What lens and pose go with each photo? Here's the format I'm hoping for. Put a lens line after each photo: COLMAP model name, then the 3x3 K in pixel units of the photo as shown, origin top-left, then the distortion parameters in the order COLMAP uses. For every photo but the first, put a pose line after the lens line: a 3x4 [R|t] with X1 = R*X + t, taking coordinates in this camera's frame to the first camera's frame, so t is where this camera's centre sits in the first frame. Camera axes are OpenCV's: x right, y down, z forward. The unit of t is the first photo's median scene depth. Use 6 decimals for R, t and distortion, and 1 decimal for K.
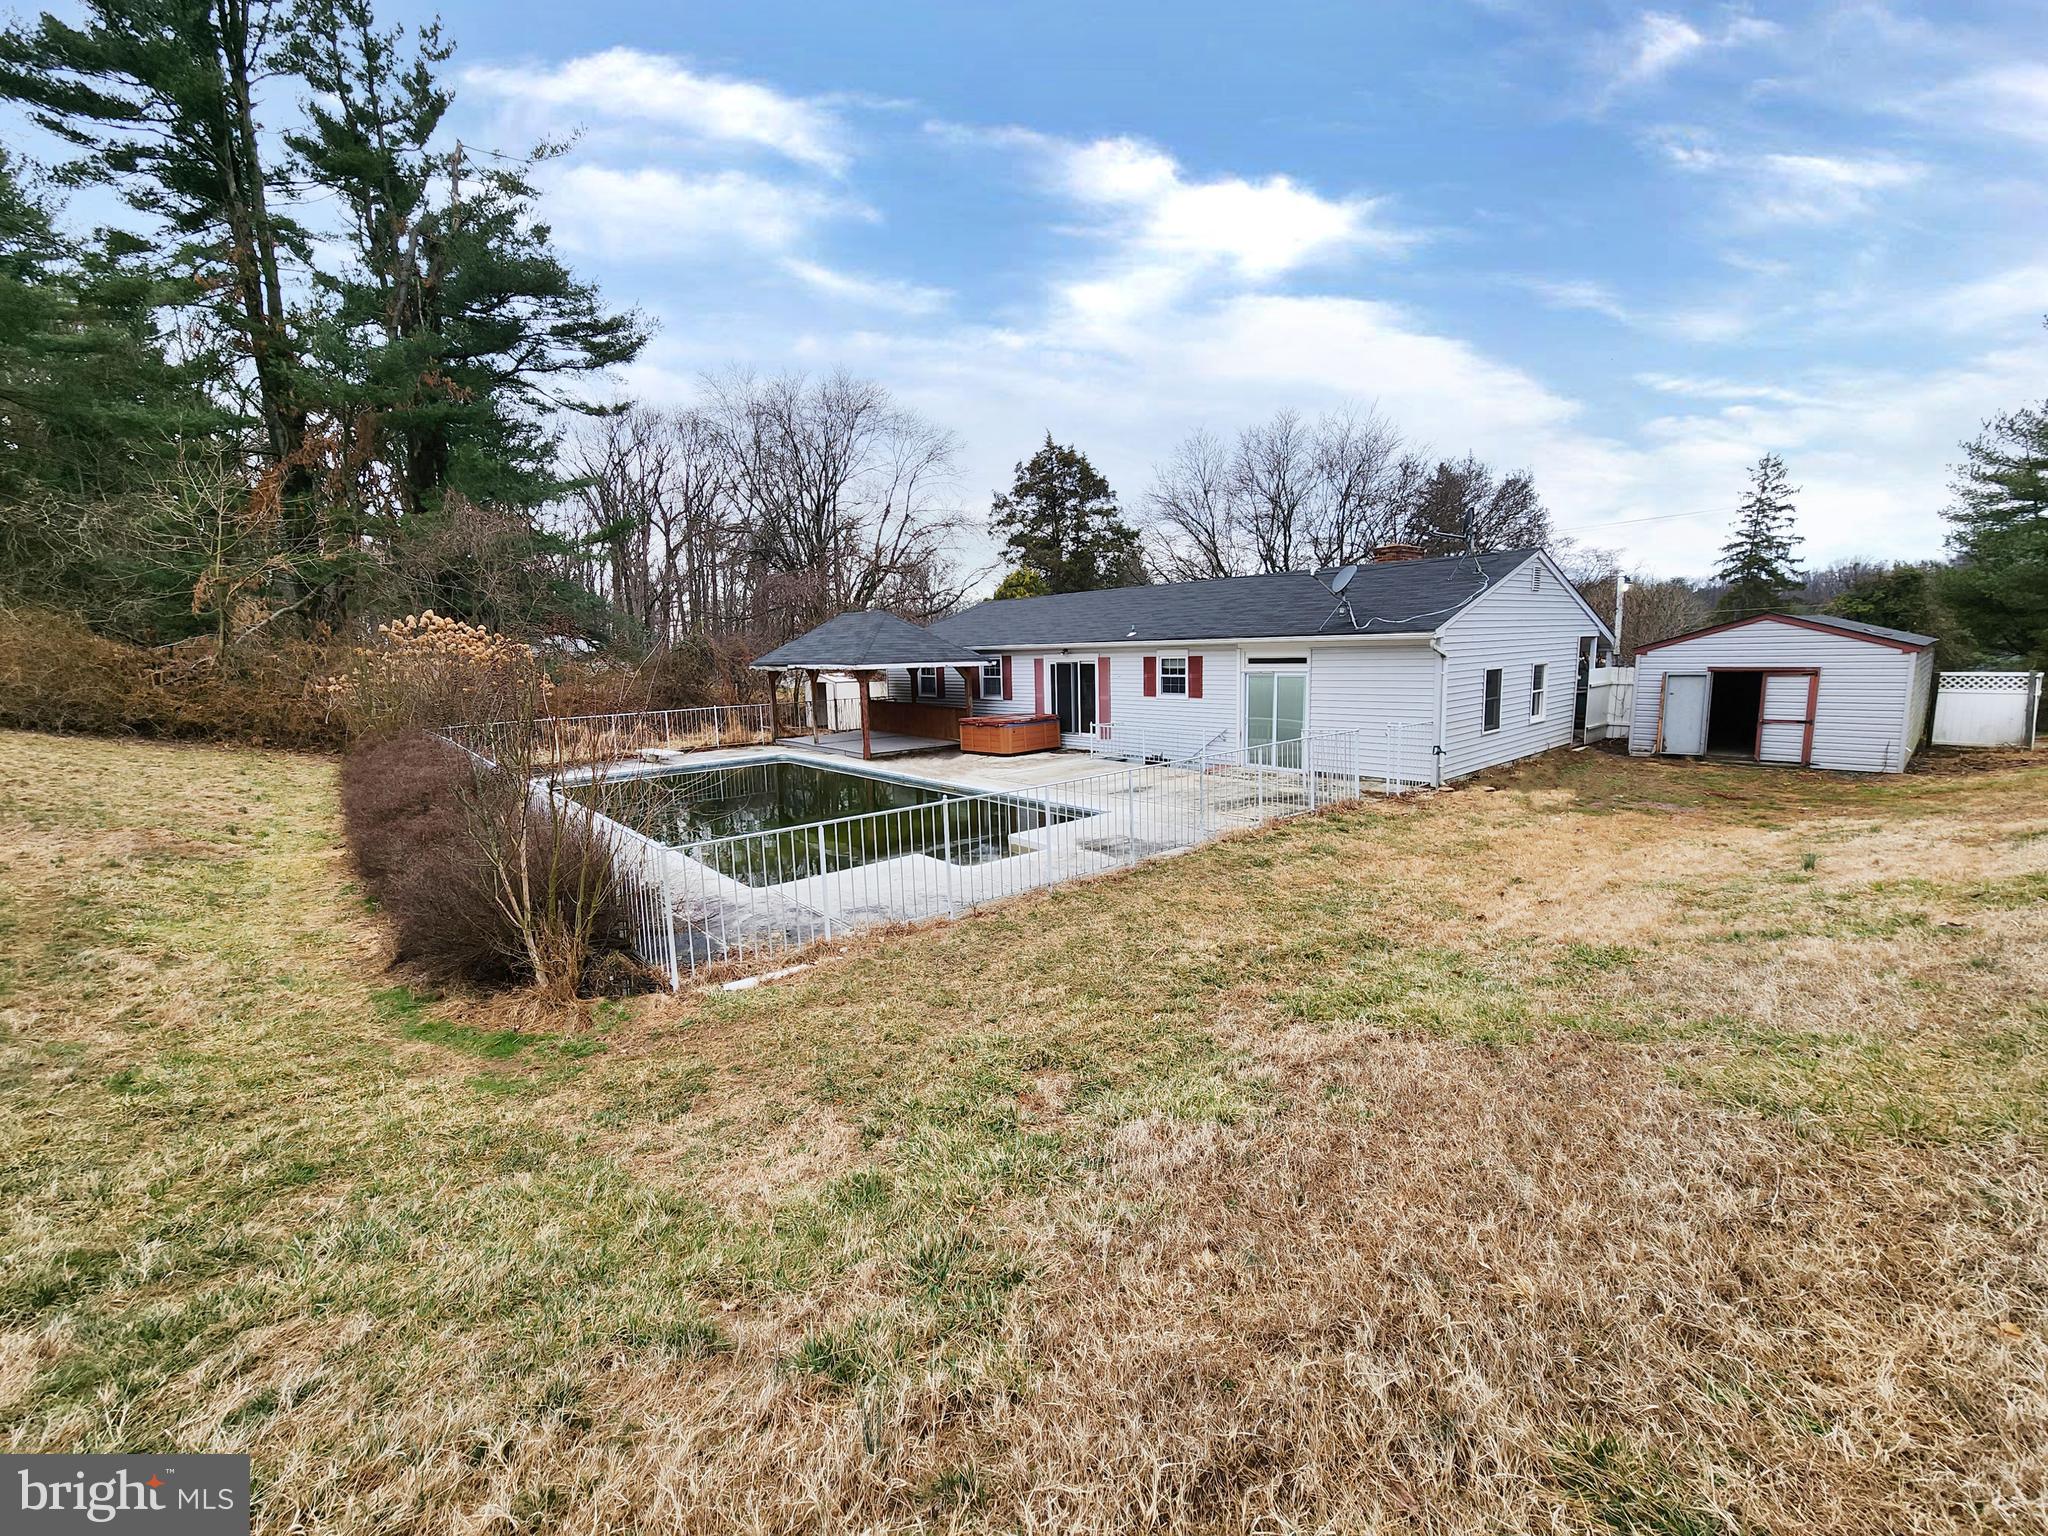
lens RADIAL K [[837.8, 0, 1010.1], [0, 837.8, 765.3], [0, 0, 1]] dist [0.001845, -0.000193]
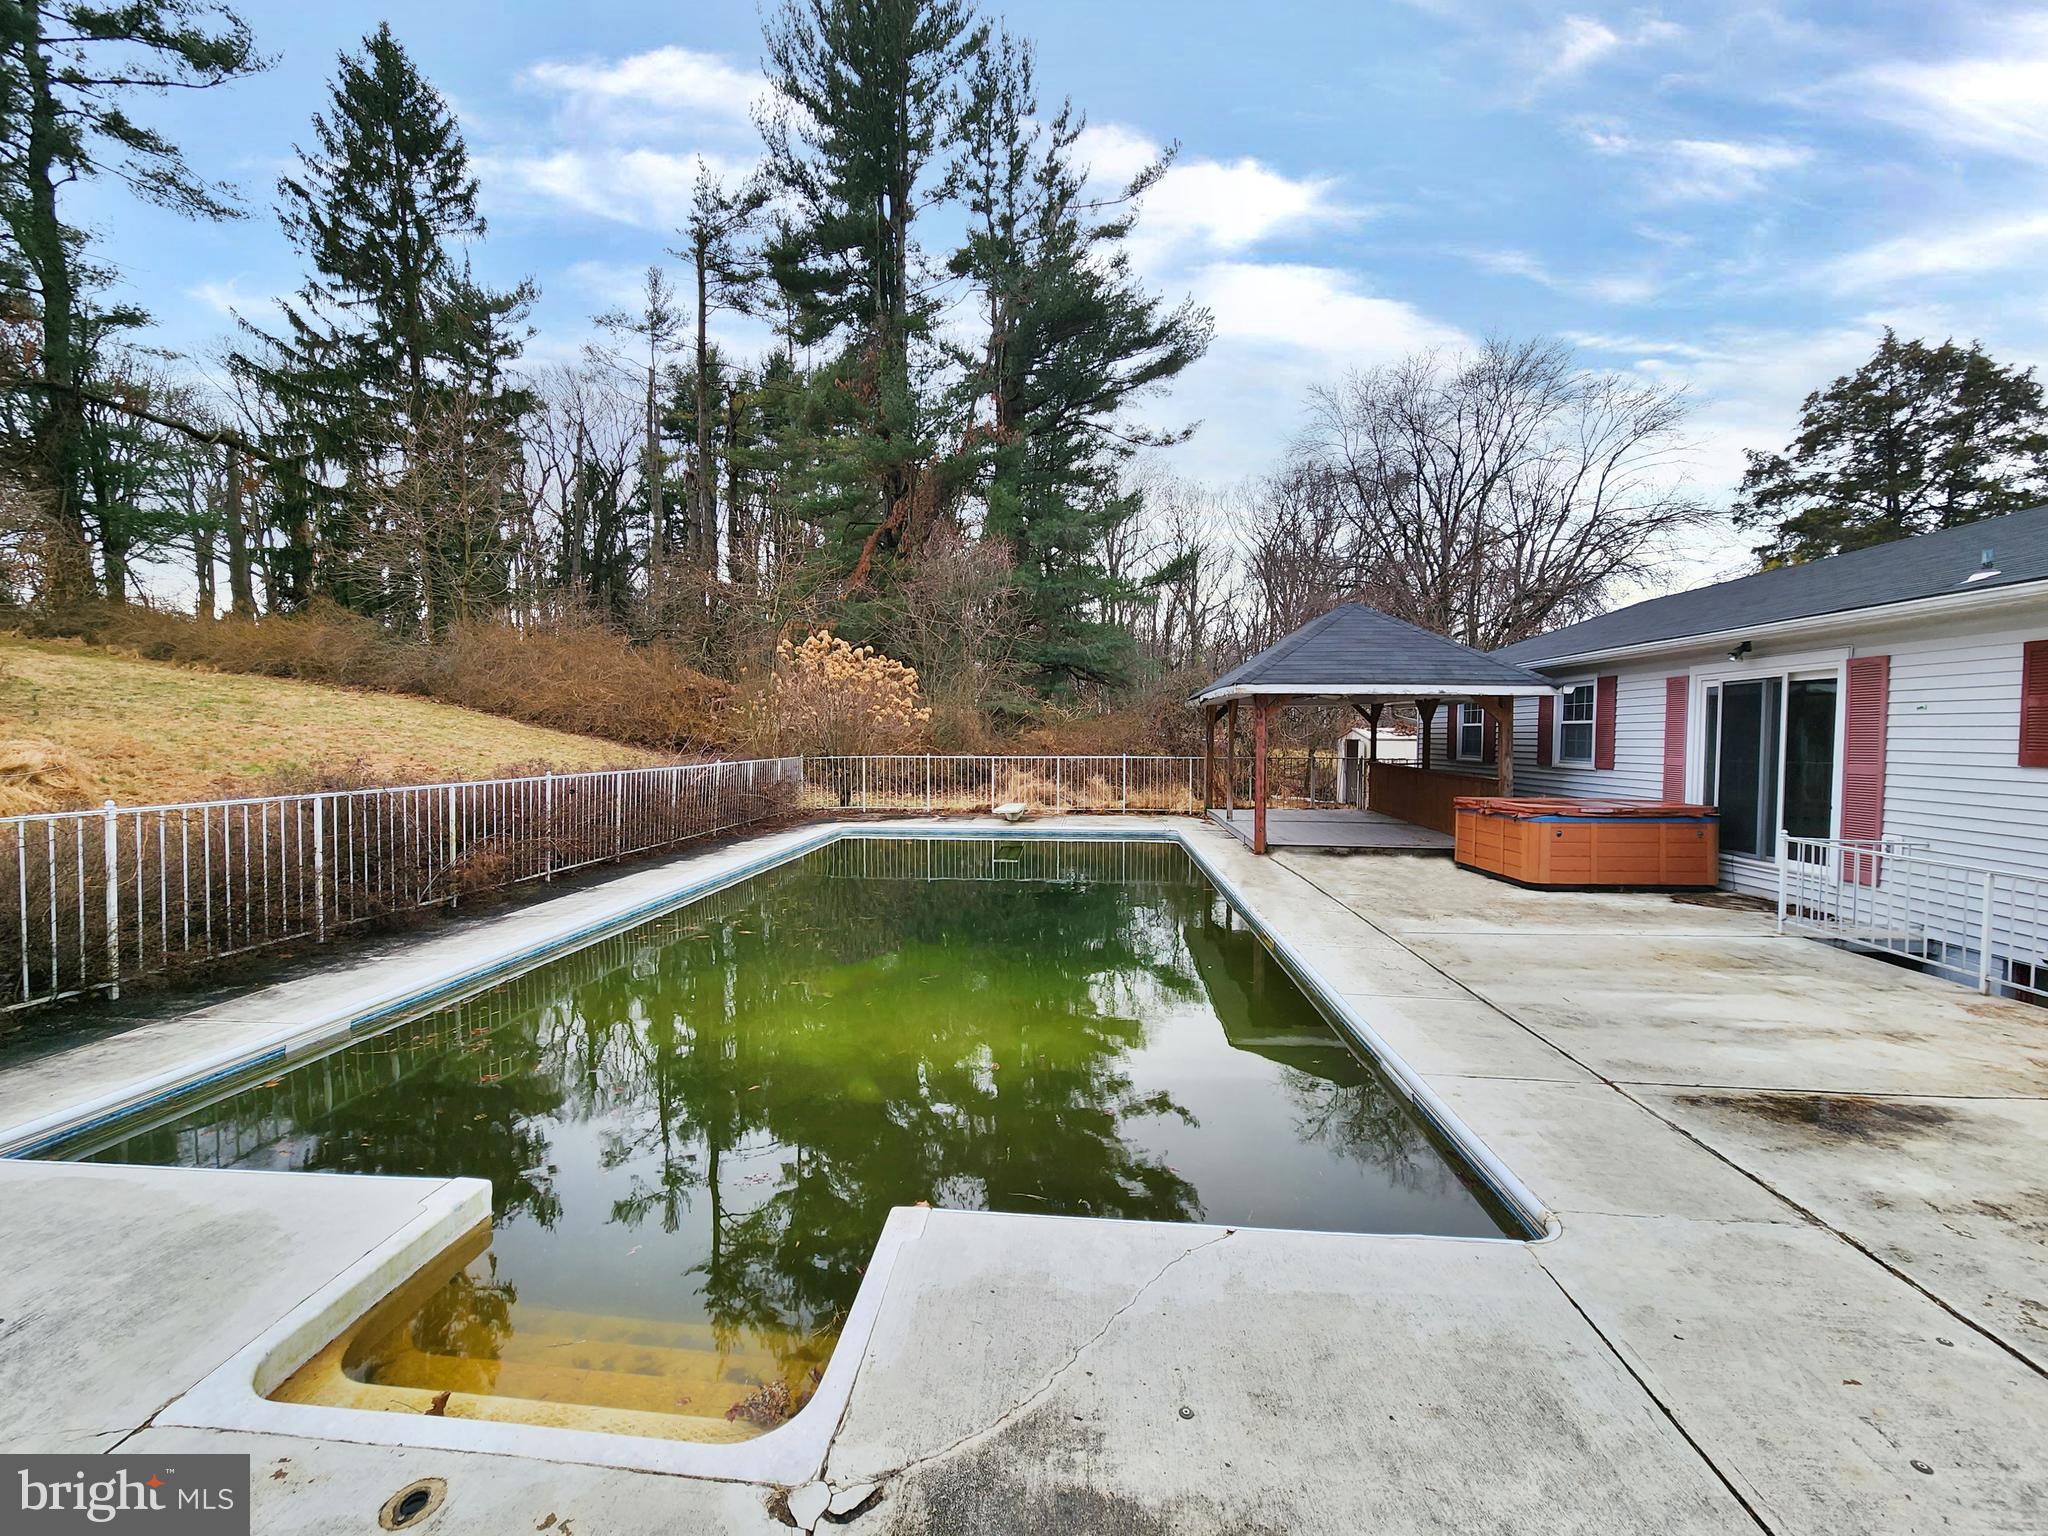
lens RADIAL K [[837.8, 0, 1010.1], [0, 837.8, 765.3], [0, 0, 1]] dist [0.001845, -0.000193]
pose [[0.707002, 0.056422, -0.704957, 0.083702], [-0.114589, 0.992780, -0.035463, -0.022246], [0.697866, 0.105853, 0.708363, 0.384218]]
